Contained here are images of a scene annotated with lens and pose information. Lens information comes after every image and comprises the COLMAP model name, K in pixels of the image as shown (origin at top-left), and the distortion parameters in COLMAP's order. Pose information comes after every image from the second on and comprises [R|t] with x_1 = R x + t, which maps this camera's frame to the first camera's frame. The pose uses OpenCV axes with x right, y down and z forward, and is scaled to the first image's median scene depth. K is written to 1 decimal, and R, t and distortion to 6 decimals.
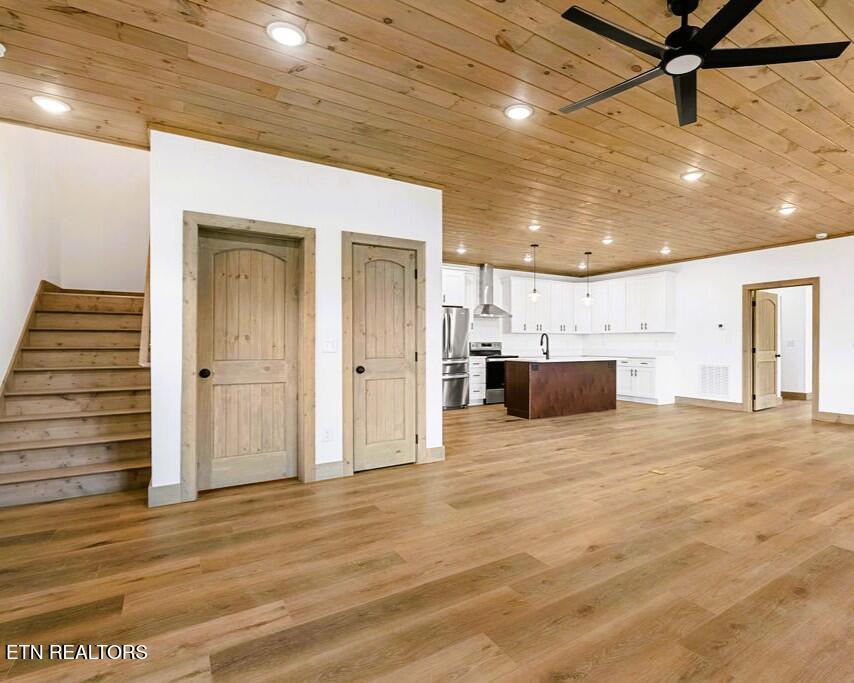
lens RADIAL K [[468.4, 0, 429.3], [0, 468.4, 342.4], [0, 0, 1]] dist [-0.002625, -0.001044]
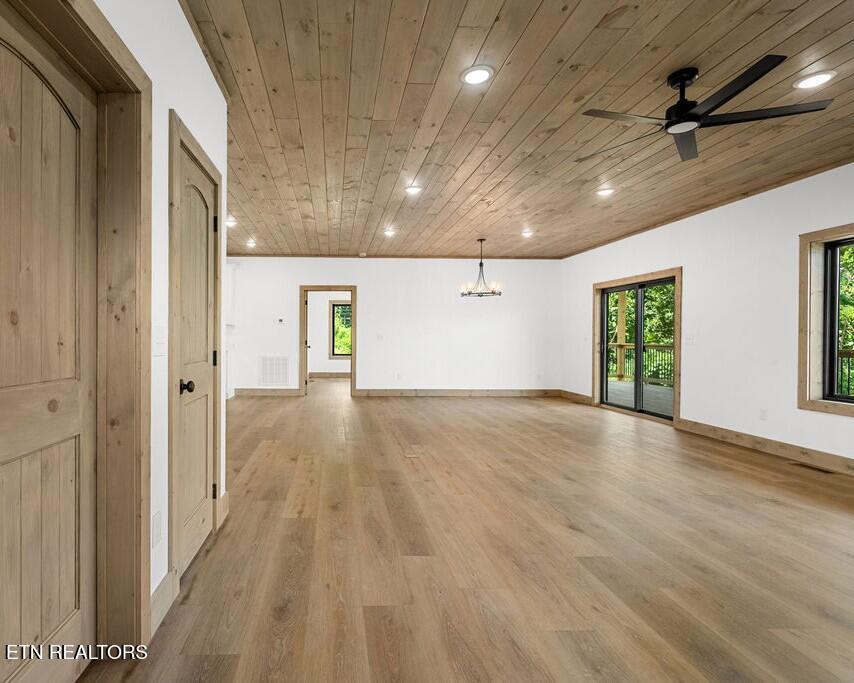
lens RADIAL K [[468.4, 0, 399.7], [0, 468.4, 339.5], [0, 0, 1]] dist [-0.002625, -0.001044]
pose [[0.468874, -0.002433, 0.883262, -0.494519], [-0.006701, 0.999958, 0.006312, 0.000938], [-0.883240, -0.008878, 0.468838, 0.537155]]
